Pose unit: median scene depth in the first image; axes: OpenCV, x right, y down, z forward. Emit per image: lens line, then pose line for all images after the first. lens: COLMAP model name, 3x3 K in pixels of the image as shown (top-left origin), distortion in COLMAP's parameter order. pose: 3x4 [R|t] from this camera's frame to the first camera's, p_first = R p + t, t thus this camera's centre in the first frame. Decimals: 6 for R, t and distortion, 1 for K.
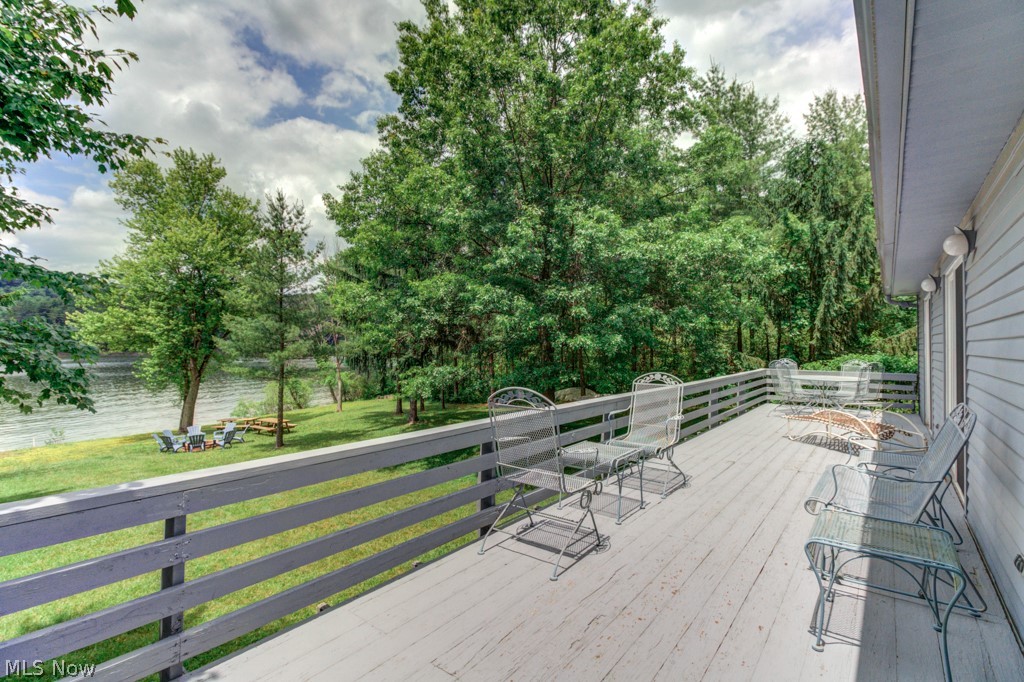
lens RADIAL K [[469.3, 0, 511.8], [0, 469.3, 323.7], [0, 0, 1]] dist [0.020767, -0.011617]
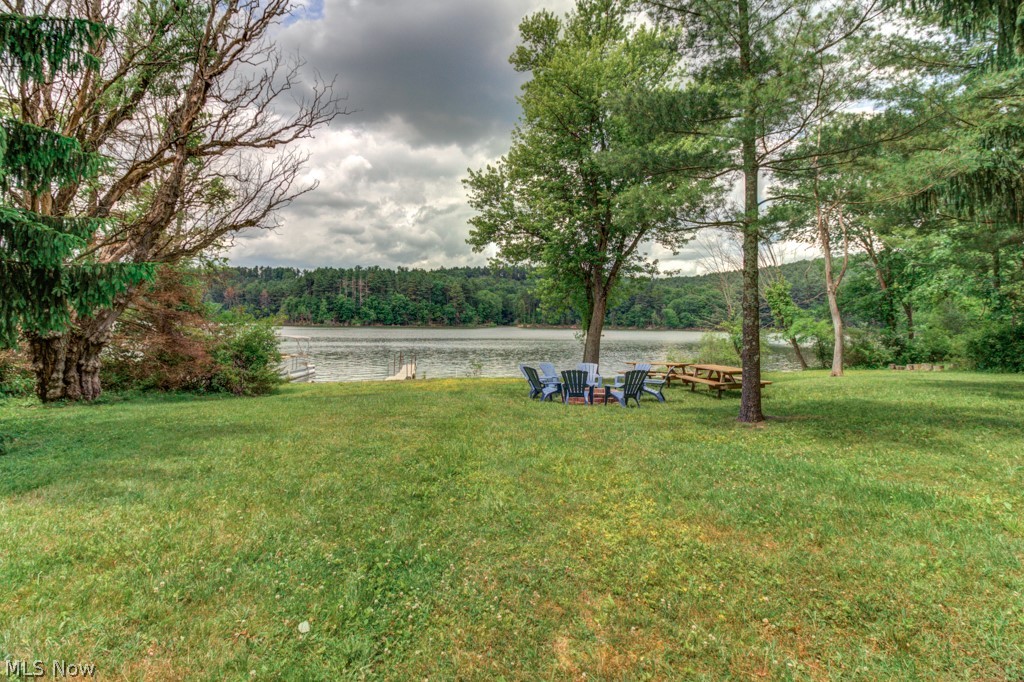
lens RADIAL K [[469.3, 0, 511.8], [0, 469.3, 323.7], [0, 0, 1]] dist [0.020767, -0.011617]
pose [[0.656464, 0.001251, -0.754356, -0.097206], [0.026396, 0.999348, 0.024627, 0.049398], [0.753895, -0.036079, 0.656003, 0.180783]]
